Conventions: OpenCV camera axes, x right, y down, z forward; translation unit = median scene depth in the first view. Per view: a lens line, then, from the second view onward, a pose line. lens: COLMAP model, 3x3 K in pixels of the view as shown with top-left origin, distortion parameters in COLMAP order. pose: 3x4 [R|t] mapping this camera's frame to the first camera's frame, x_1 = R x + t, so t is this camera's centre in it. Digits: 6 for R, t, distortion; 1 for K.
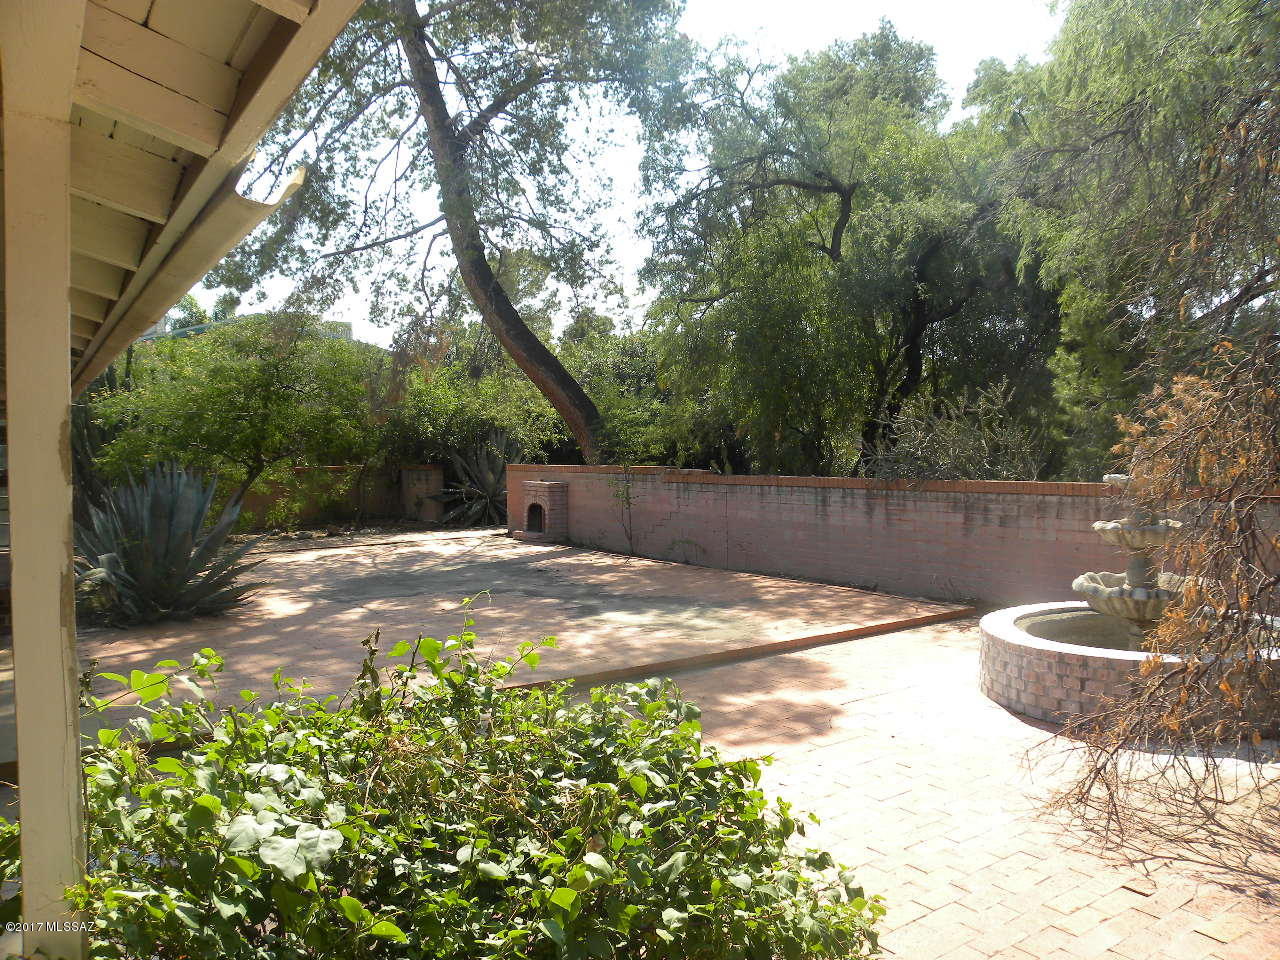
lens RADIAL K [[1009.6, 0, 640.0], [0, 1009.6, 480.0], [0, 0, 1]] dist [-0.157091, 0.134881]
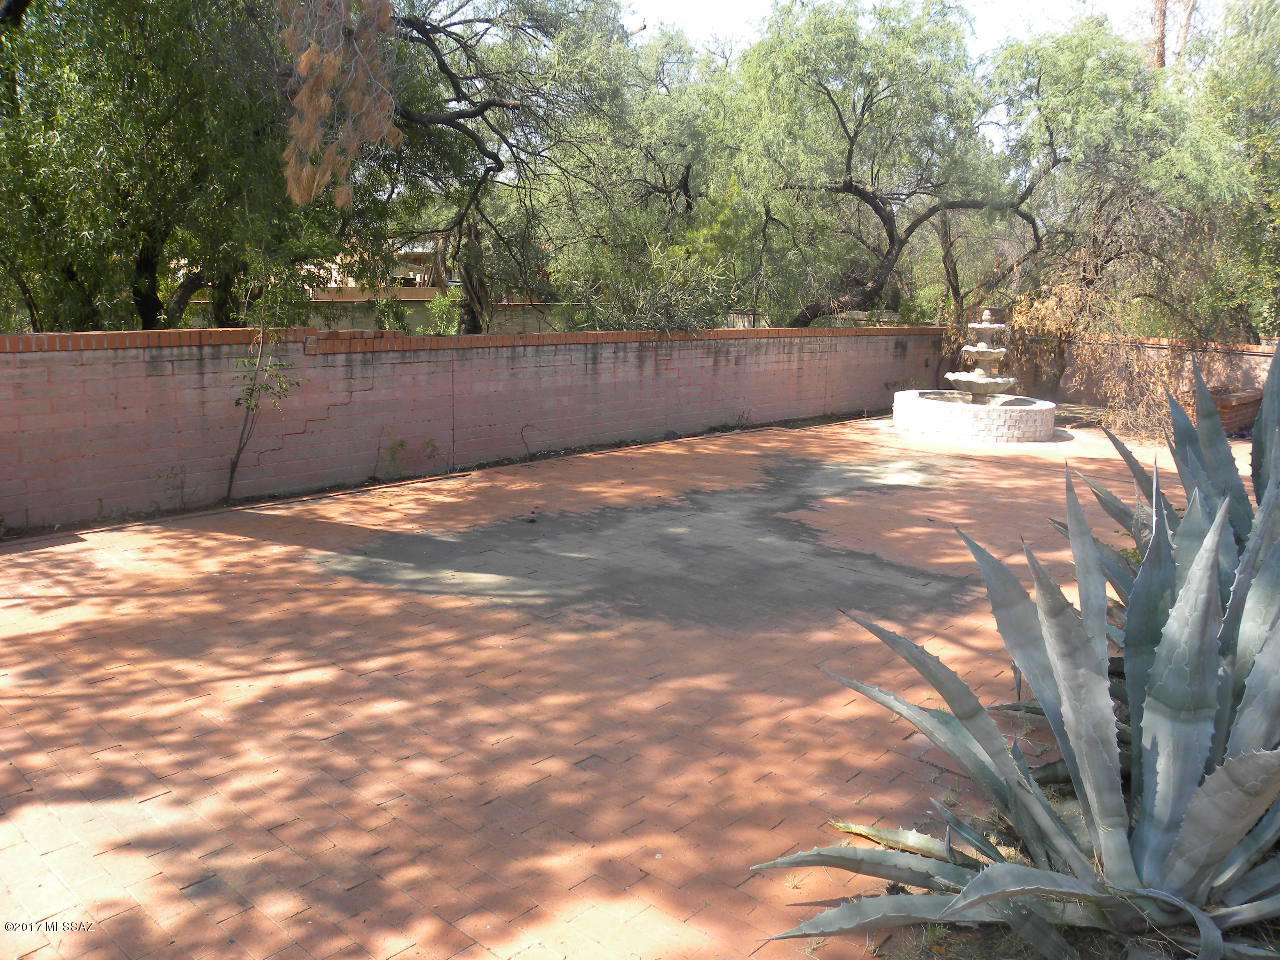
lens RADIAL K [[1009.6, 0, 640.0], [0, 1009.6, 480.0], [0, 0, 1]] dist [-0.157091, 0.134881]
pose [[-0.267299, -0.176297, 0.947349, -0.829172], [0.004826, 0.982864, 0.184268, -0.045032], [-0.963602, 0.053826, -0.261867, 1.411525]]
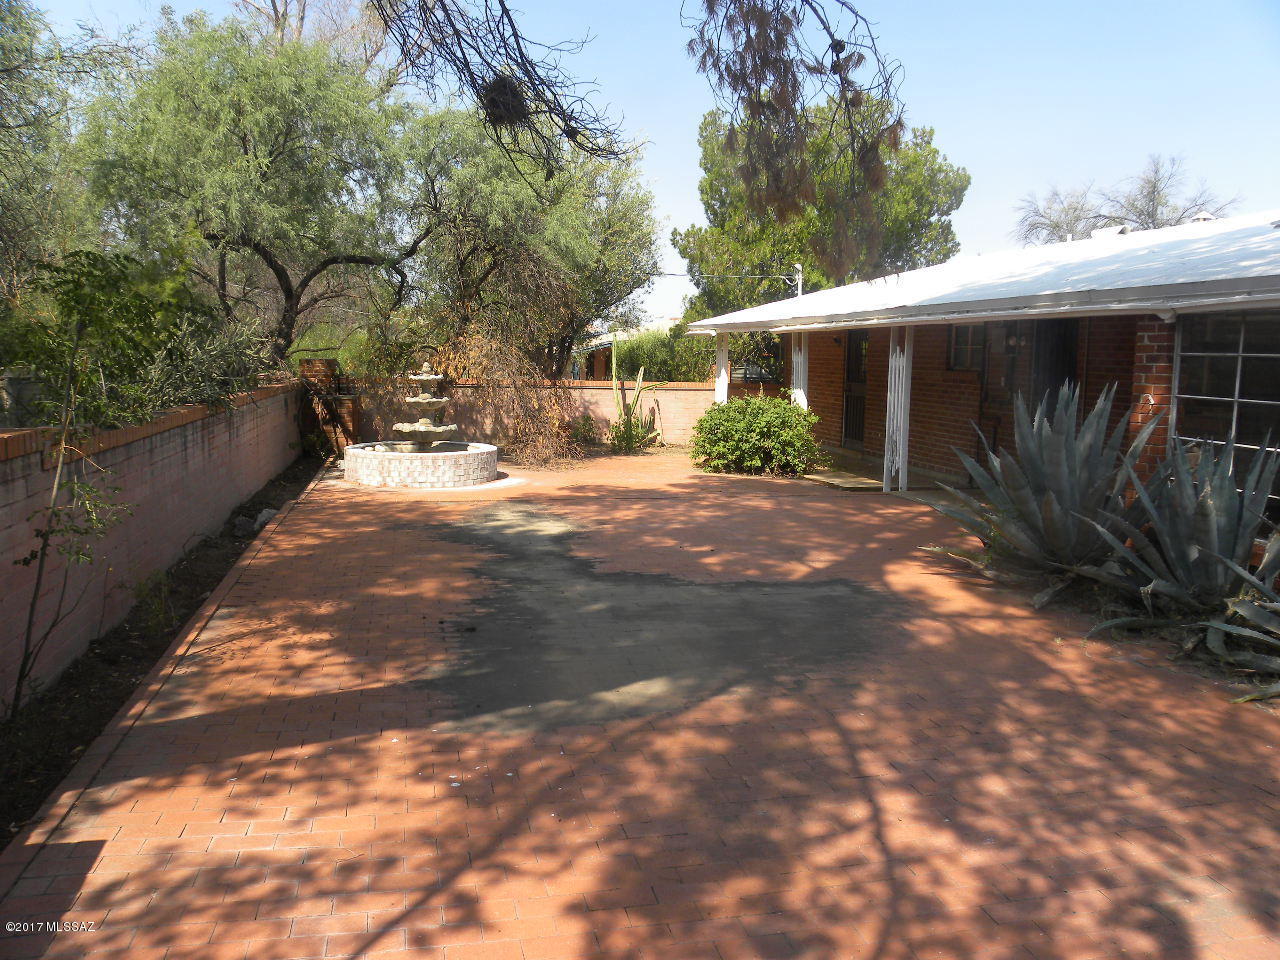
lens RADIAL K [[1009.6, 0, 640.0], [0, 1009.6, 480.0], [0, 0, 1]] dist [-0.157091, 0.134881]
pose [[-0.937065, -0.048517, 0.345766, -0.441838], [0.004934, 0.988359, 0.152057, -0.070339], [-0.349119, 0.144193, -0.925918, 1.818347]]
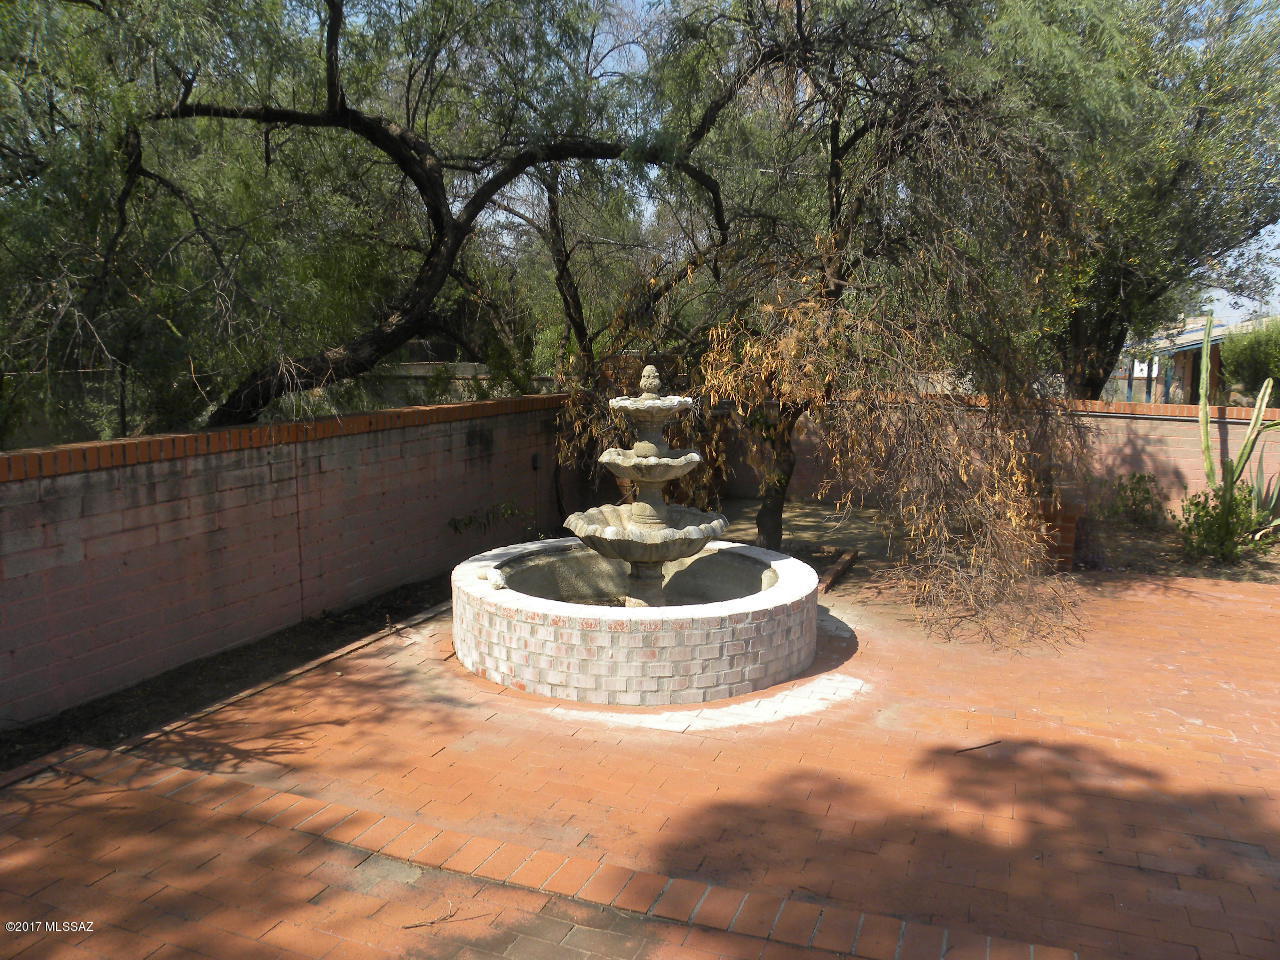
lens RADIAL K [[1009.6, 0, 640.0], [0, 1009.6, 480.0], [0, 0, 1]] dist [-0.157091, 0.134881]
pose [[-0.588896, -0.098959, 0.802128, -0.137622], [0.028219, 0.989353, 0.142774, -0.040051], [-0.807716, 0.106714, -0.579833, 0.958821]]
